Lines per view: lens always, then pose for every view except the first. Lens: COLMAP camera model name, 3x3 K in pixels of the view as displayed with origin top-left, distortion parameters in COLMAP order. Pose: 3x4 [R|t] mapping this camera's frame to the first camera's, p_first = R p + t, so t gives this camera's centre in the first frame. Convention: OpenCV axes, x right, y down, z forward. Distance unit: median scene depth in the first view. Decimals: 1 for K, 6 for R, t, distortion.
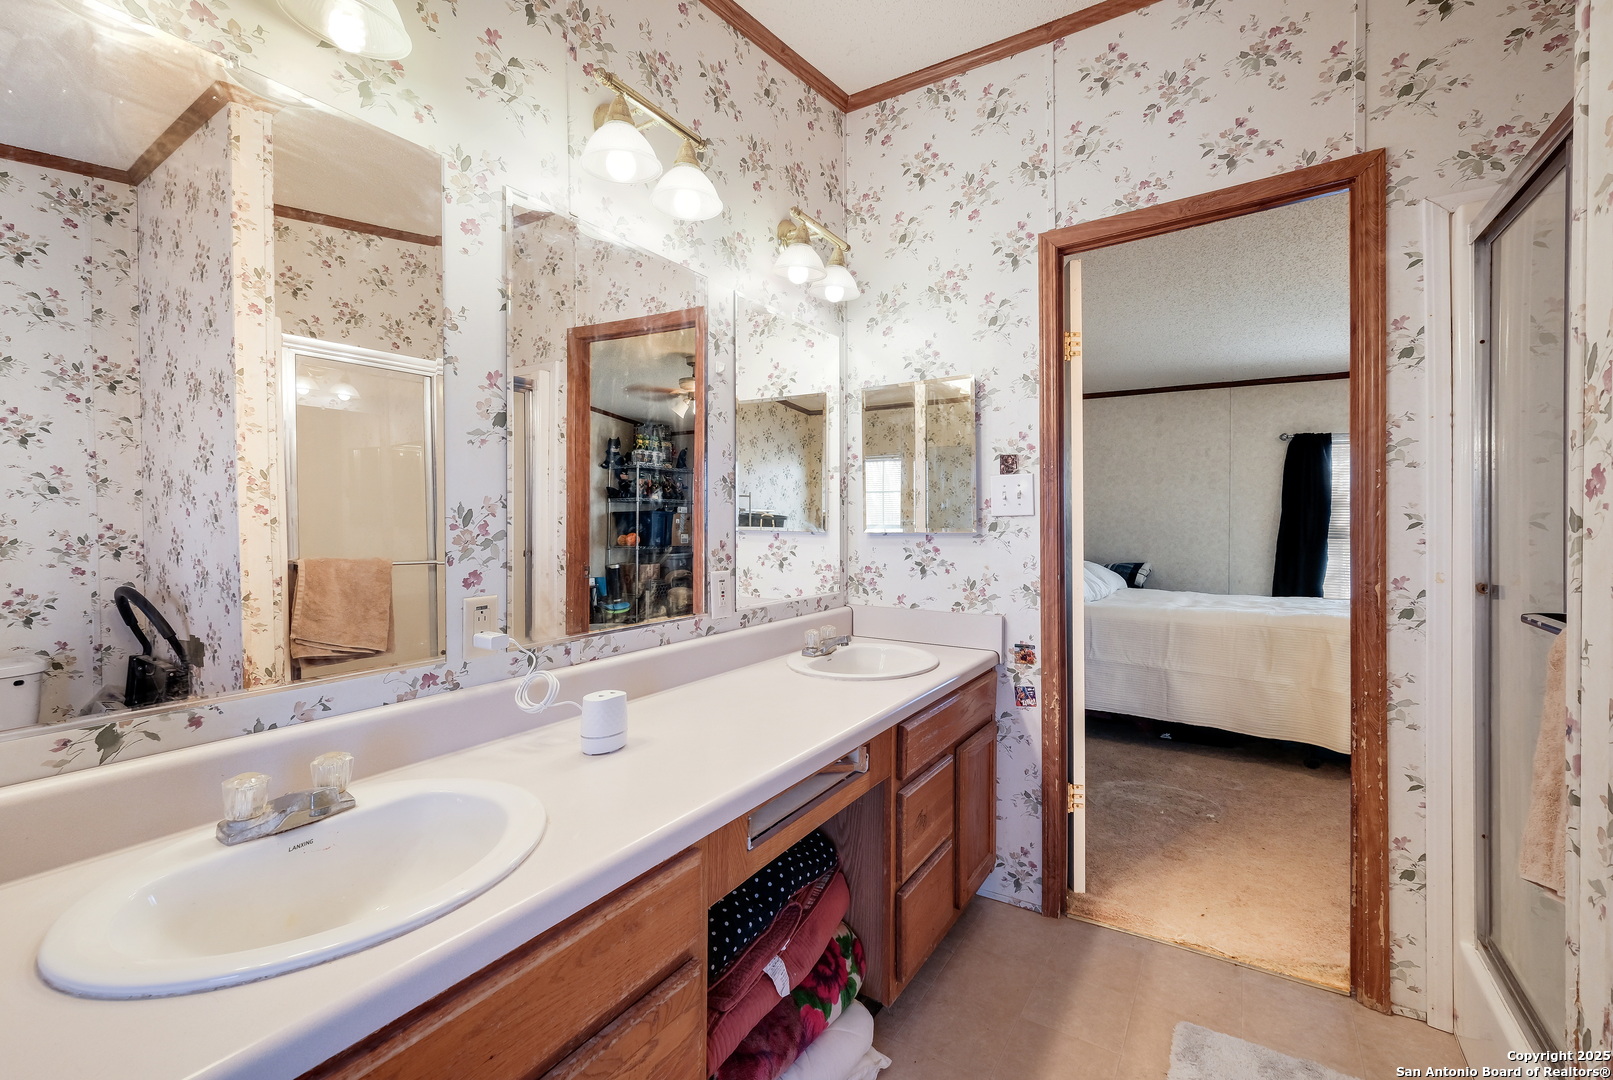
lens RADIAL K [[700.1, 0, 805.4], [0, 700.1, 527.8], [0, 0, 1]] dist [0.001877, 0.000017]
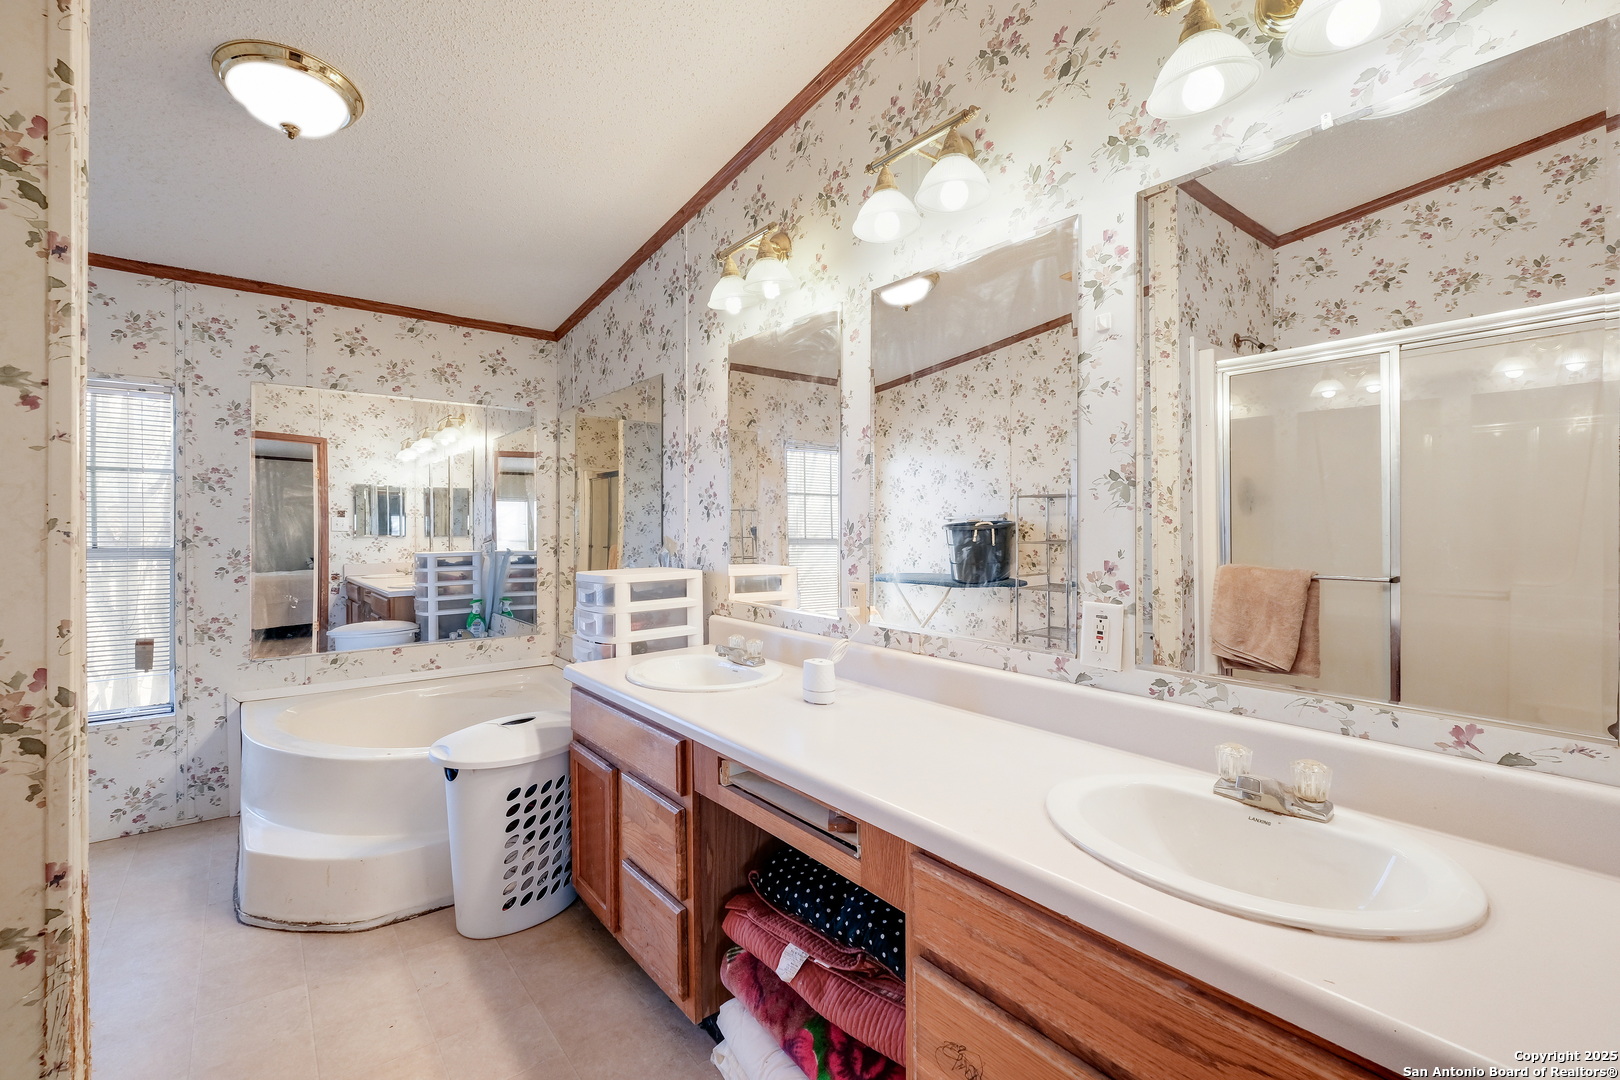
lens RADIAL K [[693.8, 0, 813.2], [0, 693.8, 532.5], [0, 0, 1]] dist [-0.011469, 0.000198]
pose [[-0.321245, 0.011208, -0.946930, 0.649117], [-0.009358, 0.999844, 0.015009, -0.018905], [0.946950, 0.013683, -0.321090, 0.943584]]
